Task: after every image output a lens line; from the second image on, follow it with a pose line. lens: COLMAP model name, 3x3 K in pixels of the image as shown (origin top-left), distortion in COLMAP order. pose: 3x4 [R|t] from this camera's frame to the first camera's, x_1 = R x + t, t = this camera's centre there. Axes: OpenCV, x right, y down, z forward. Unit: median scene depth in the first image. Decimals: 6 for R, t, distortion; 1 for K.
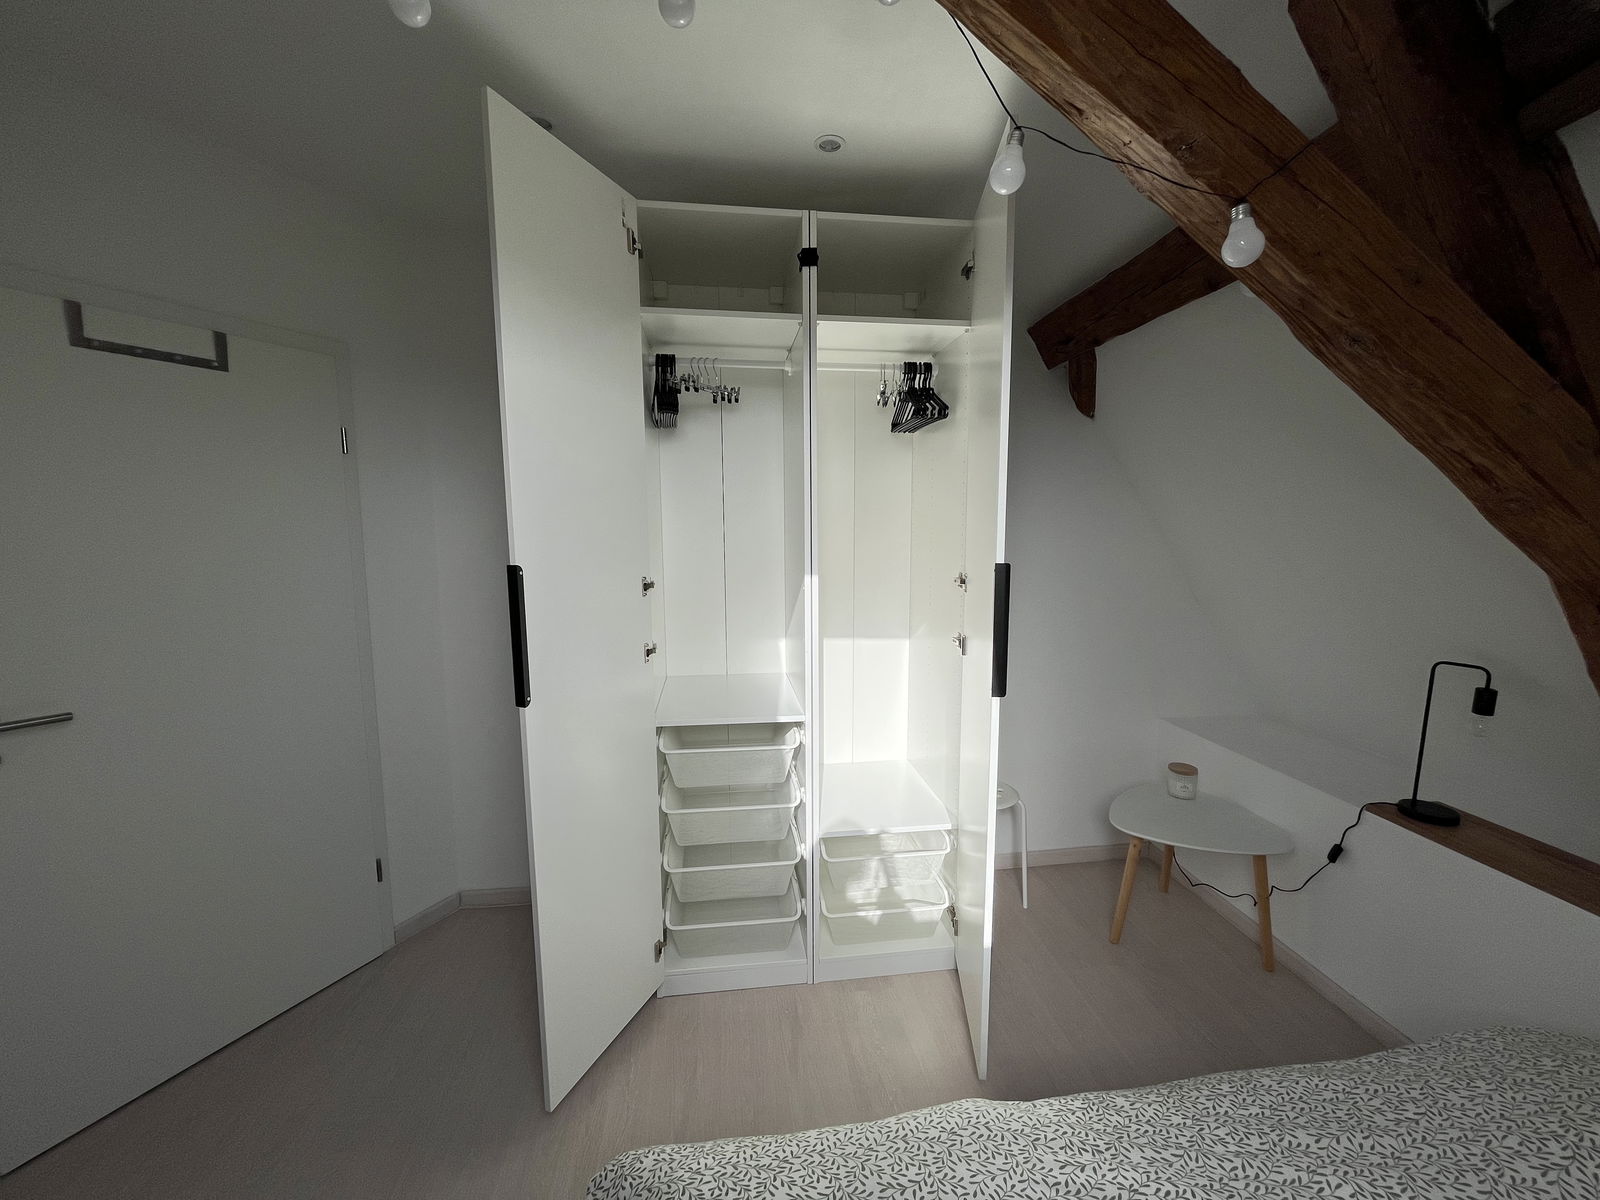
lens RADIAL K [[647.0, 0, 809.1], [0, 647.0, 606.7], [0, 0, 1]] dist [-0.002392, -0.000166]
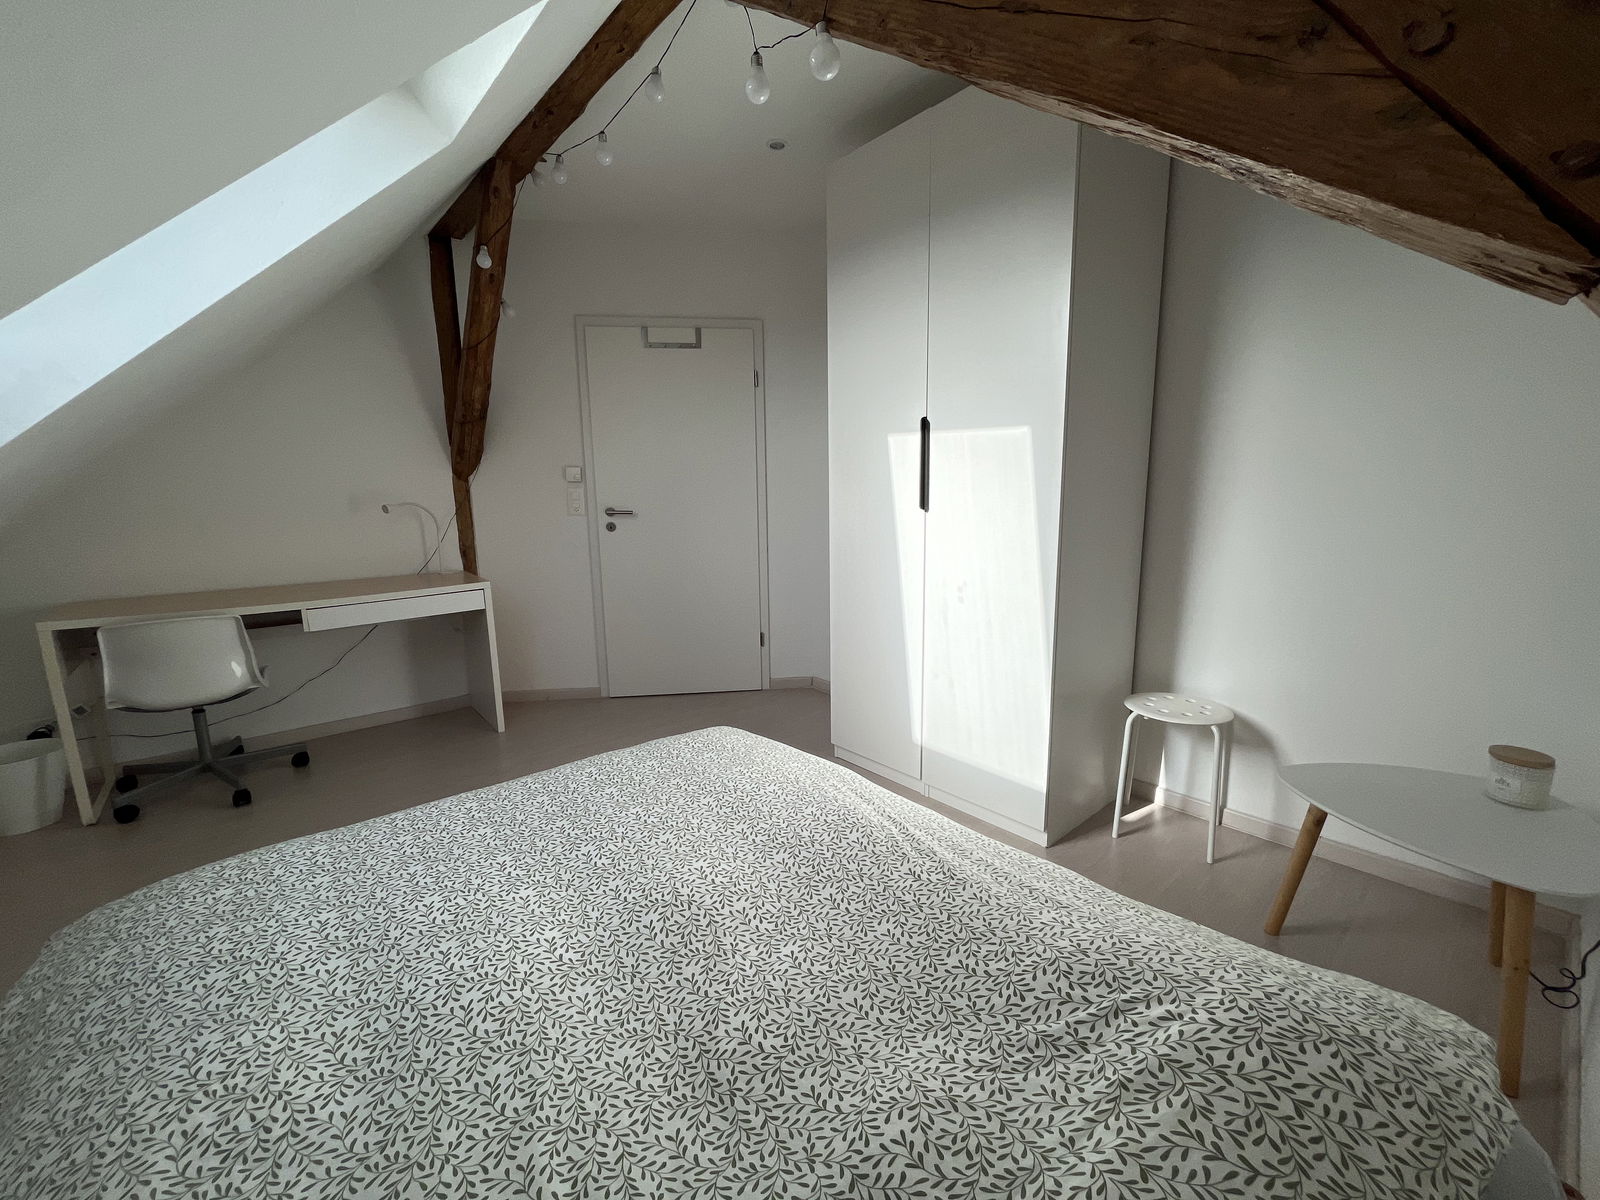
lens RADIAL K [[647.0, 0, 804.2], [0, 647.0, 603.6], [0, 0, 1]] dist [-0.002392, -0.000166]
pose [[0.549054, 0.138797, -0.824181, 0.934917], [-0.090748, 0.990185, 0.106298, 0.153990], [0.830845, 0.016429, 0.556261, 0.184217]]
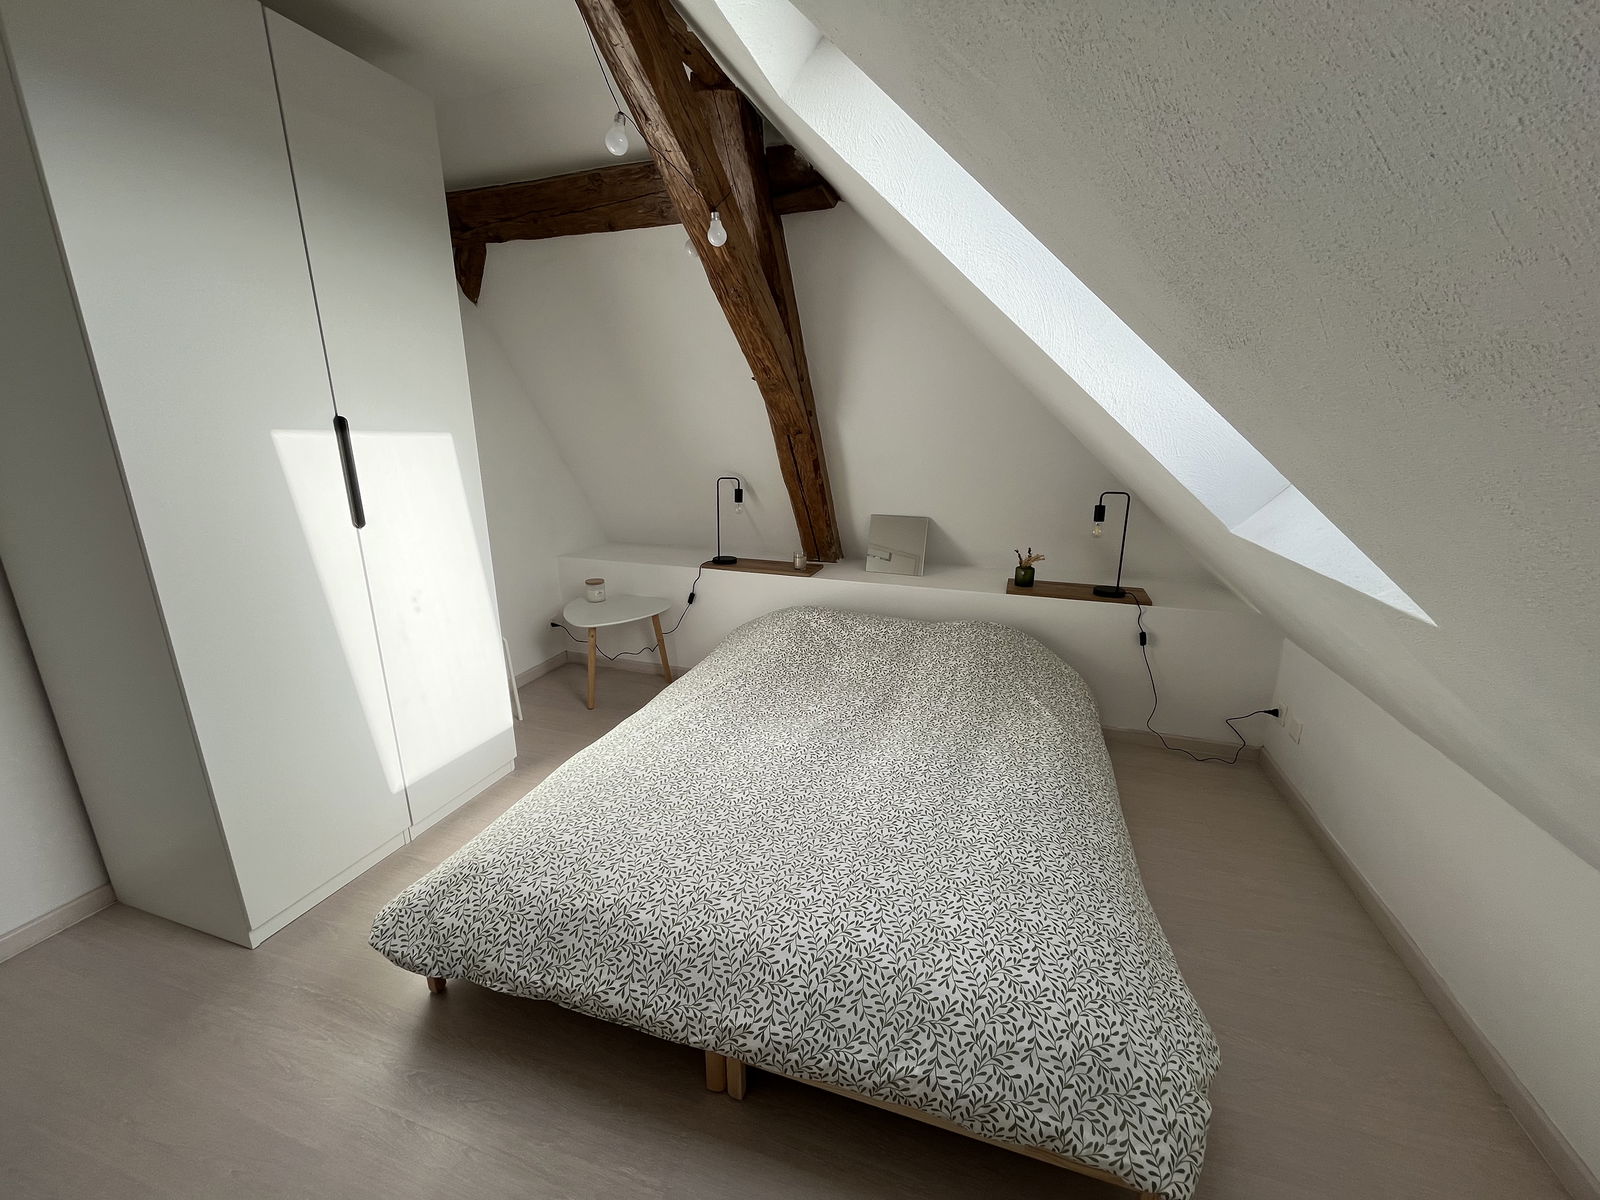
lens RADIAL K [[647.0, 0, 801.3], [0, 647.0, 599.2], [0, 0, 1]] dist [-0.002392, -0.000166]
pose [[0.428846, -0.236562, 0.871854, -0.635685], [0.112629, 0.971576, 0.208219, 0.064742], [-0.896329, 0.008902, 0.443300, -0.032744]]
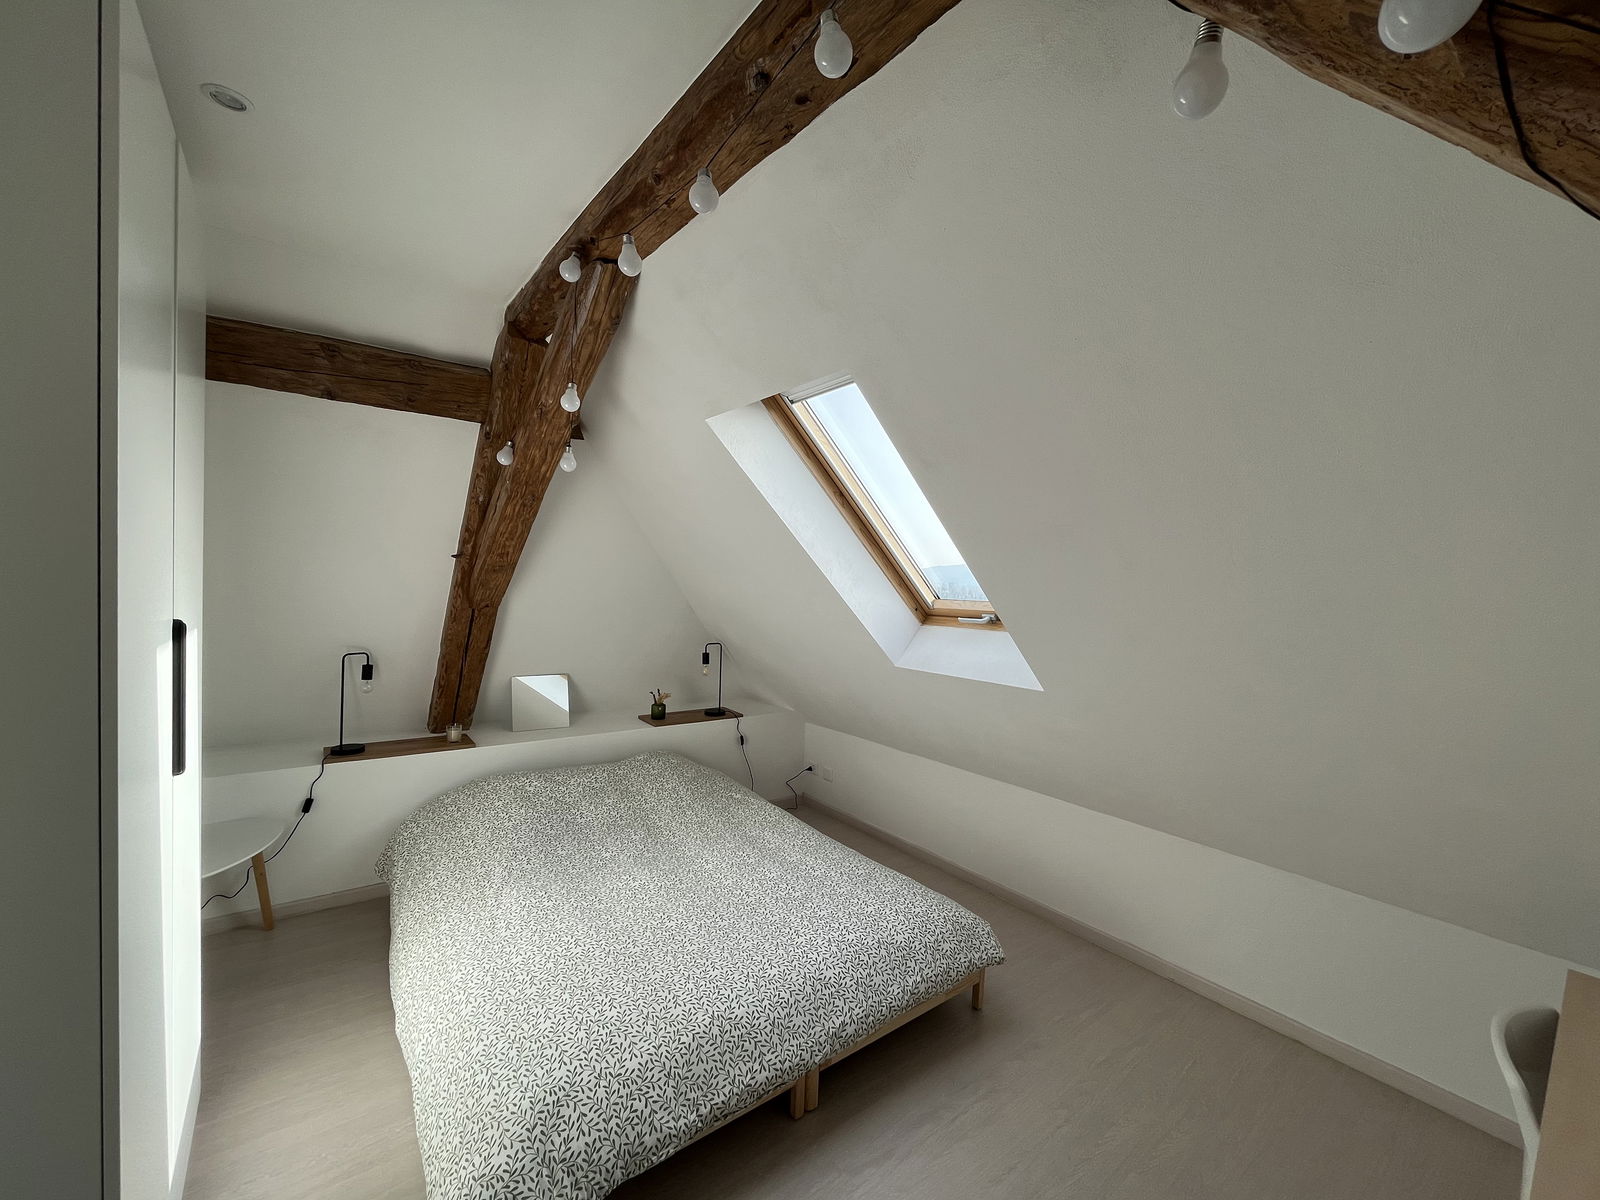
lens RADIAL K [[647.0, 0, 804.3], [0, 647.0, 596.8], [0, 0, 1]] dist [-0.002392, -0.000166]
pose [[-0.509934, -0.050706, 0.858718, -0.989671], [0.067022, 0.992885, 0.098428, -0.138491], [-0.857599, 0.107745, -0.502907, 0.828118]]
